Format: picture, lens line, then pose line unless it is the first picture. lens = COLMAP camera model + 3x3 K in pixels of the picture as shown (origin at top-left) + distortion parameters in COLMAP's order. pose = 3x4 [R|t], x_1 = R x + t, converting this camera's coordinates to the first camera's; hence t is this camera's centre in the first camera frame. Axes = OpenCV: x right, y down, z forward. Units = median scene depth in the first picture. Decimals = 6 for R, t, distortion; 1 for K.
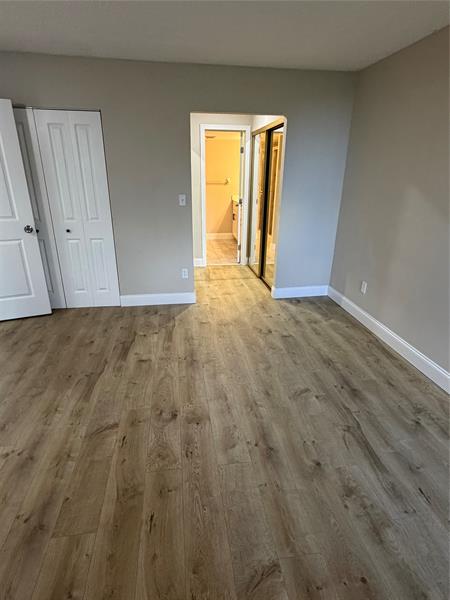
lens RADIAL K [[332.8, 0, 224.8], [0, 332.8, 298.8], [0, 0, 1]] dist [-0.007838, -0.000390]
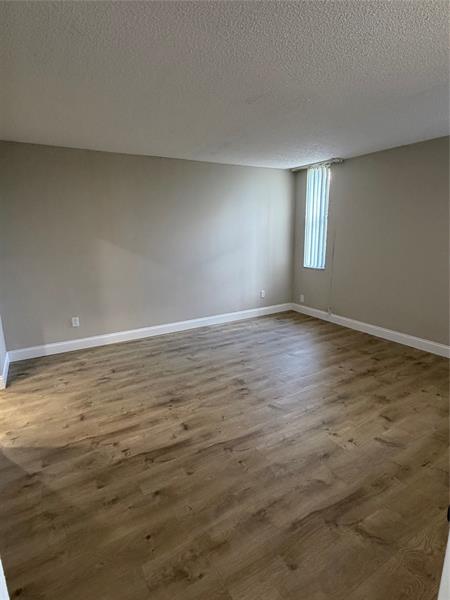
lens RADIAL K [[318.9, 0, 224.9], [0, 318.9, 300.2], [0, 0, 1]] dist [0.007305, 0.000793]
pose [[-0.382107, -0.209180, 0.900132, -0.912124], [0.341133, 0.873322, 0.347760, -0.355787], [-0.858850, 0.439946, -0.262345, 0.879871]]
